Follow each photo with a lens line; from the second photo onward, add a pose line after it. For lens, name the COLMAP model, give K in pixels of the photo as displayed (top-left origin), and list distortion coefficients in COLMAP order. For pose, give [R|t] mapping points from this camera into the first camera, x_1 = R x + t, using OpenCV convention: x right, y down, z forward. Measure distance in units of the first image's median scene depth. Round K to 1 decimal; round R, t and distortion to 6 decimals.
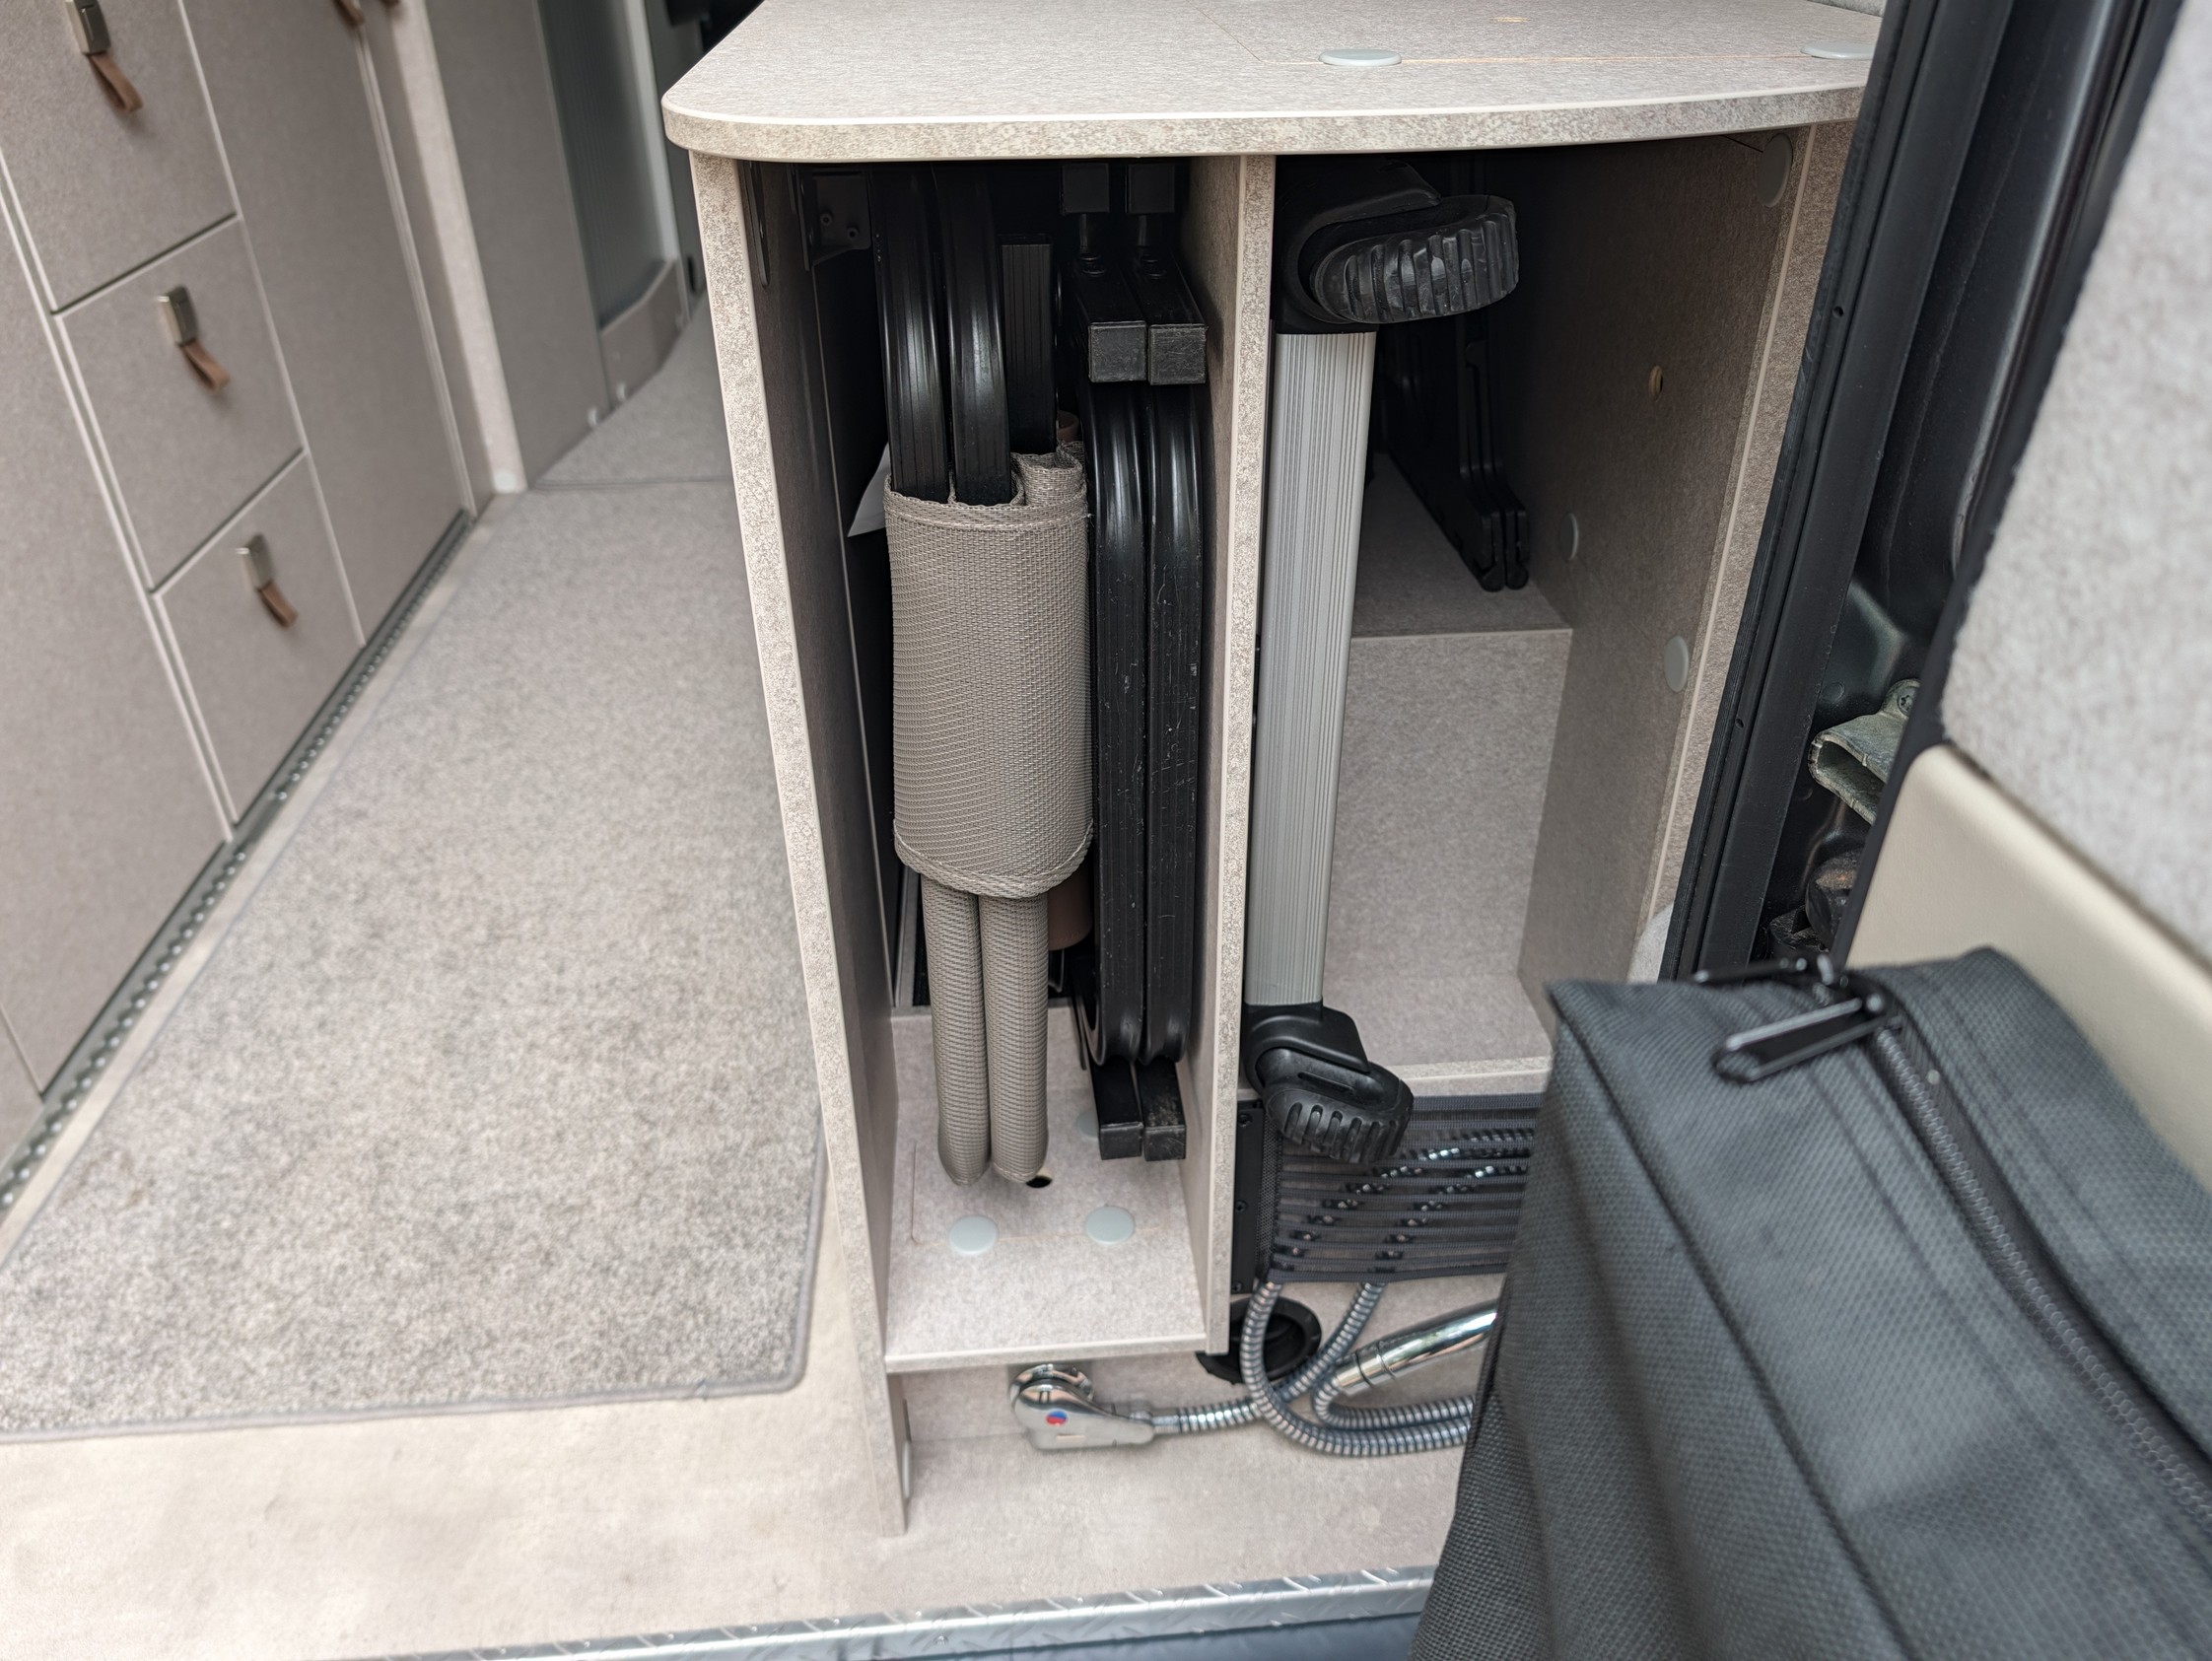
lens RADIAL K [[1613.4, 0, 1110.1], [0, 1613.4, 846.4], [0, 0, 1]] dist [0.010008, -0.016597]
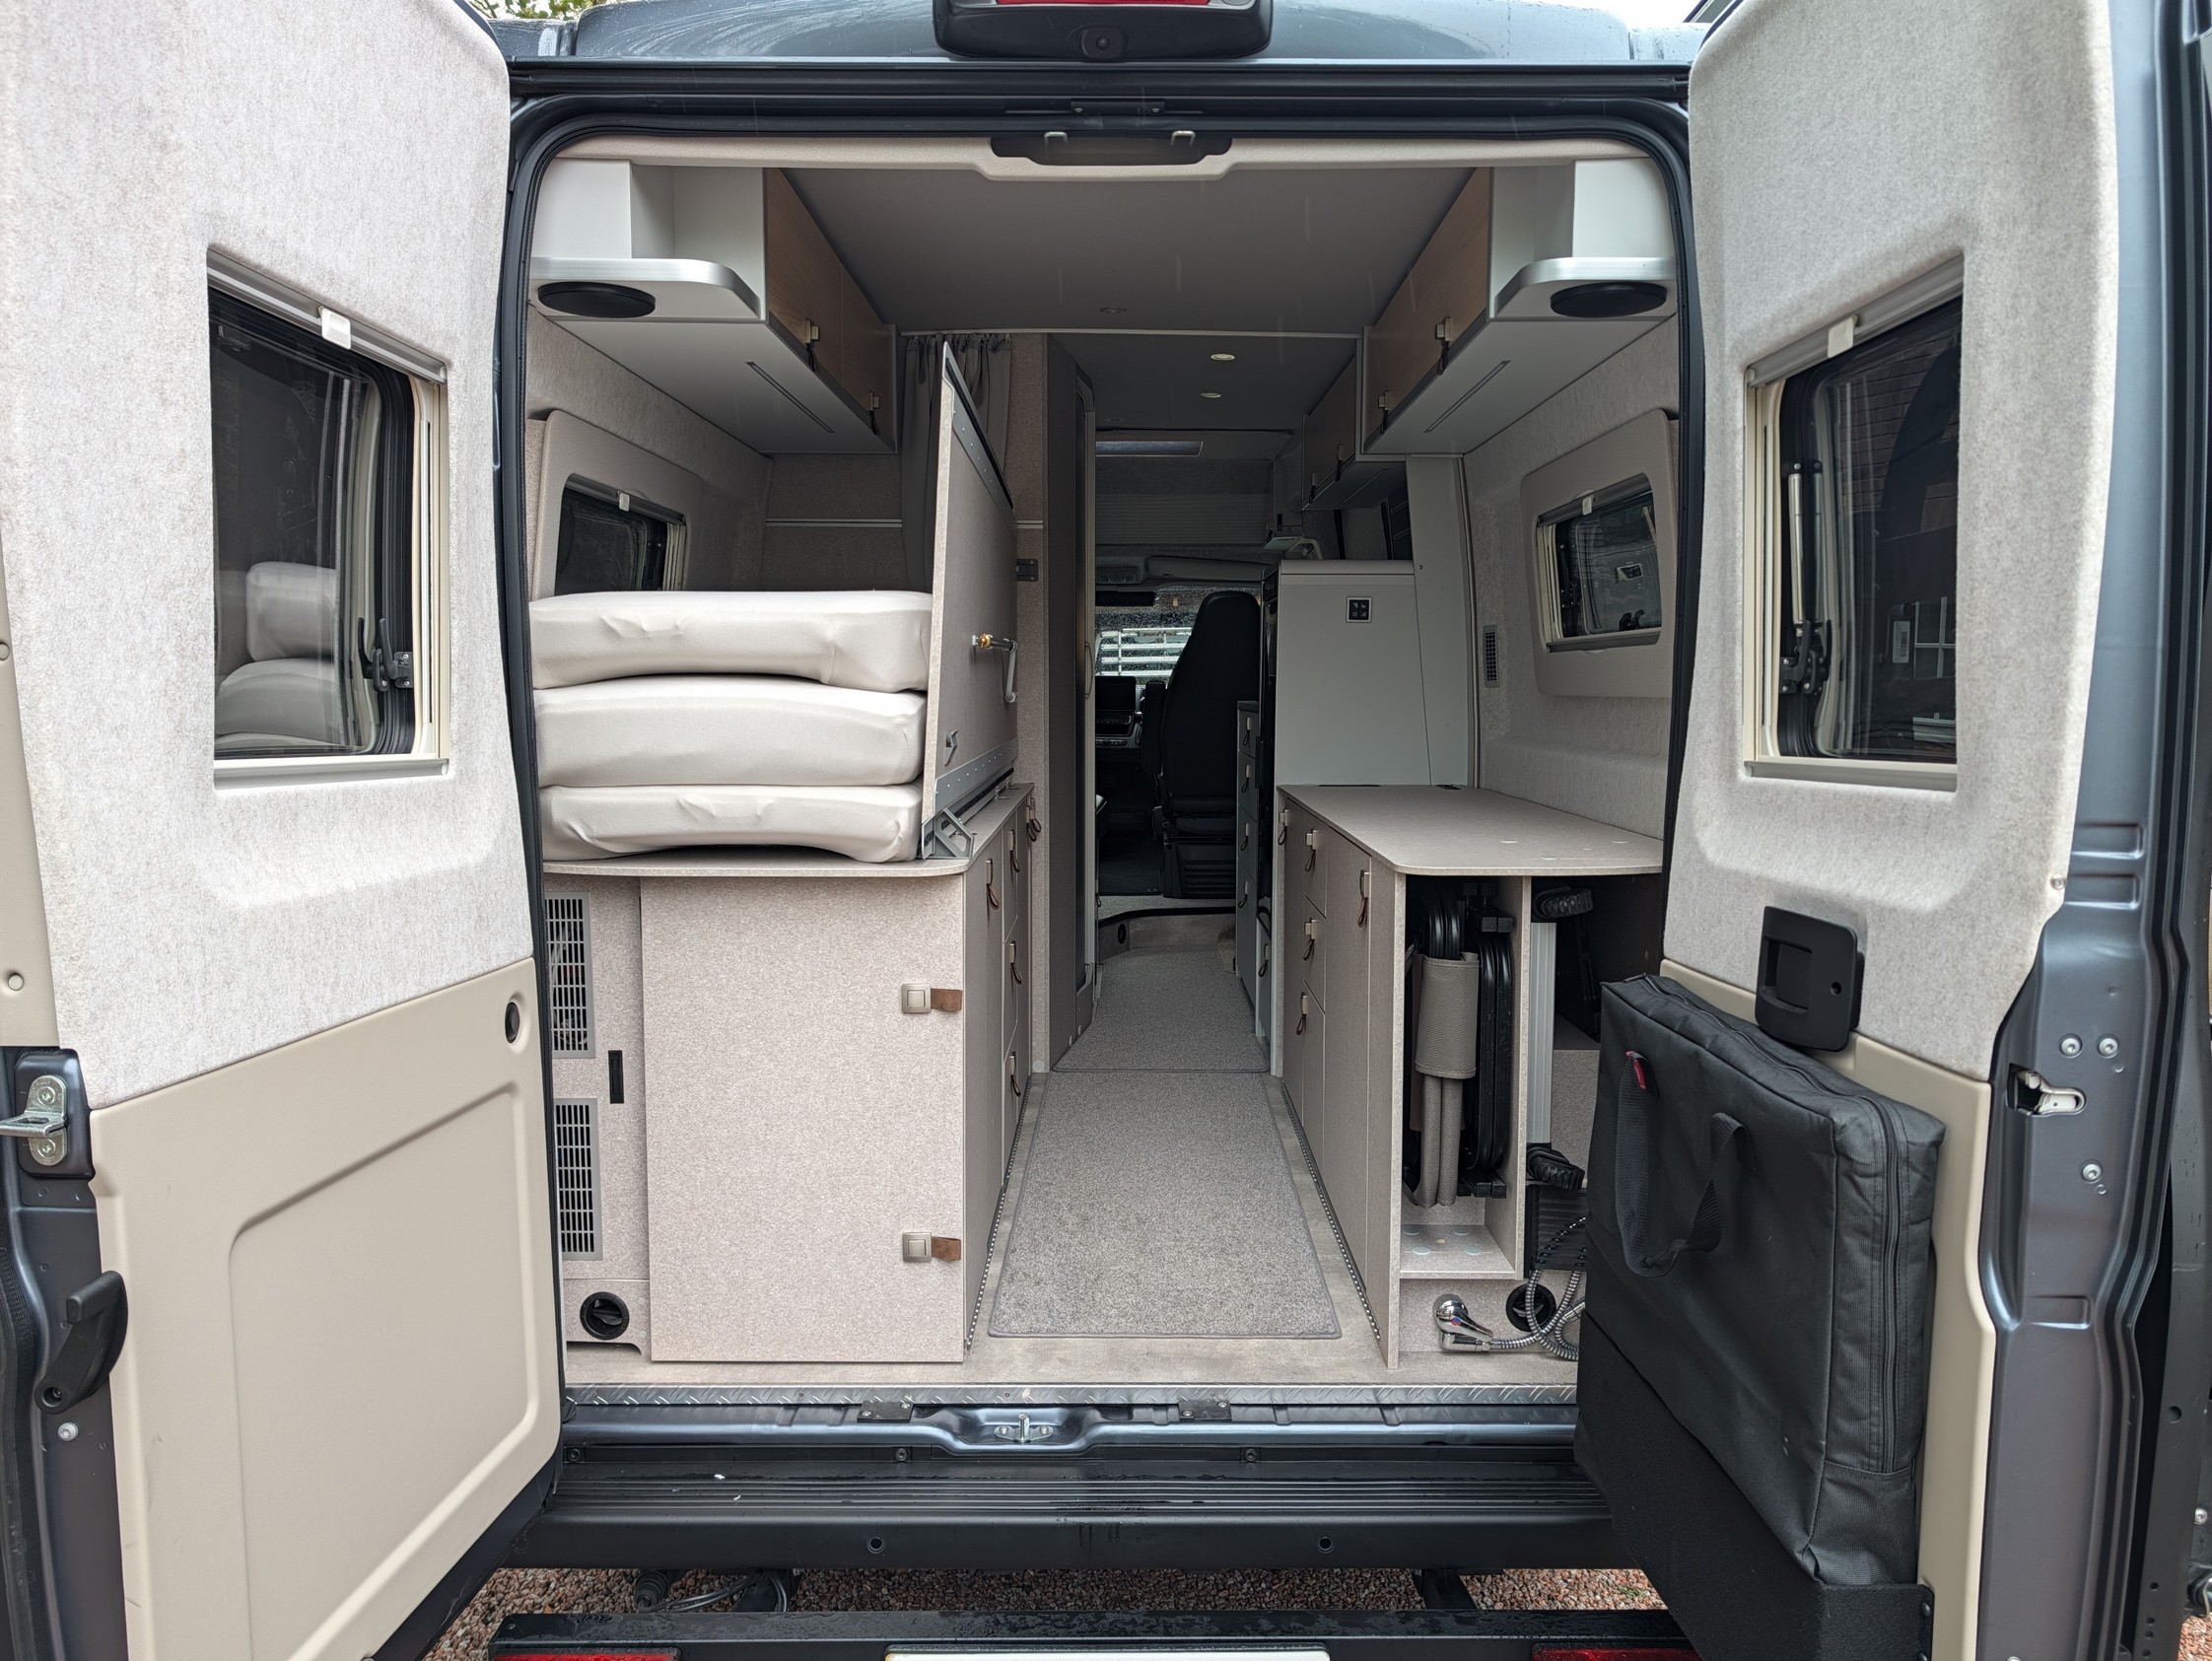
lens RADIAL K [[1613.4, 0, 1110.1], [0, 1613.4, 846.4], [0, 0, 1]] dist [0.010008, -0.016597]
pose [[0.996365, 0.015111, -0.083834, -0.505372], [-0.050640, 0.896430, -0.440283, 1.109096], [0.068498, 0.442928, 0.893936, -2.261140]]
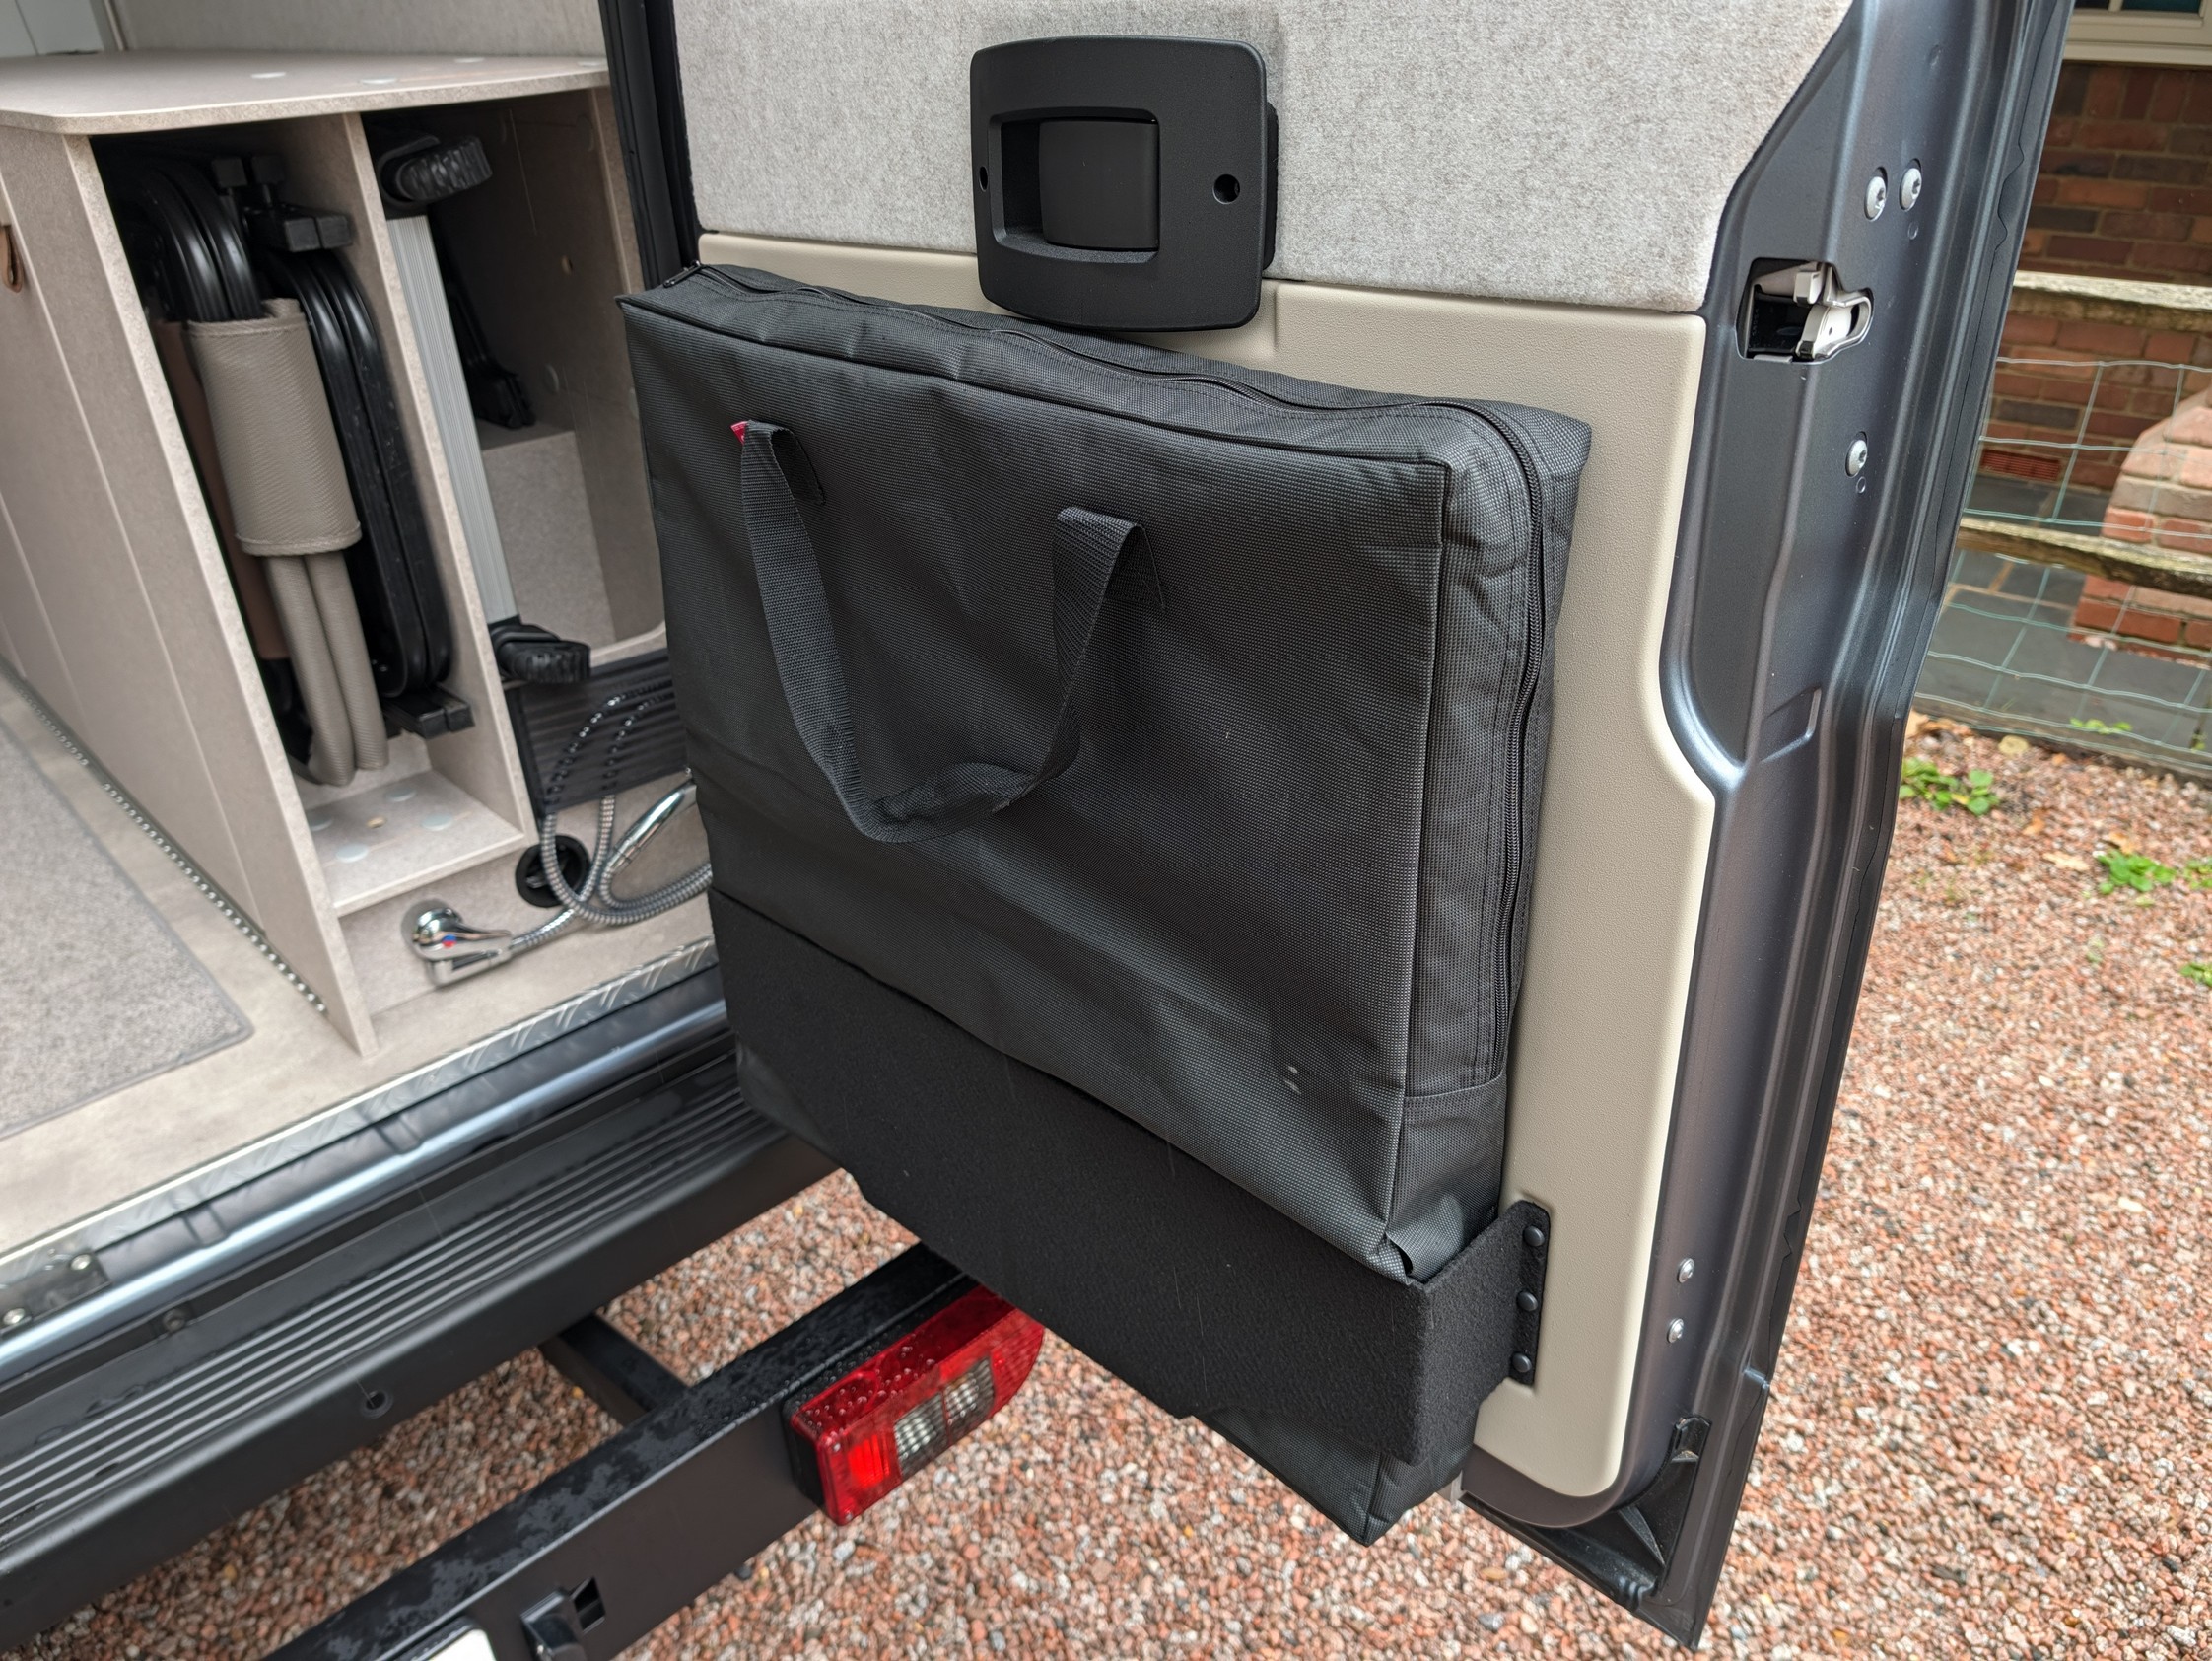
lens RADIAL K [[1613.4, 0, 1110.1], [0, 1613.4, 846.4], [0, 0, 1]] dist [0.010008, -0.016597]
pose [[0.777947, -0.326043, 0.537117, -0.460839], [0.366107, 0.929943, 0.034237, 0.590925], [-0.510651, 0.170008, 0.842812, -0.899402]]
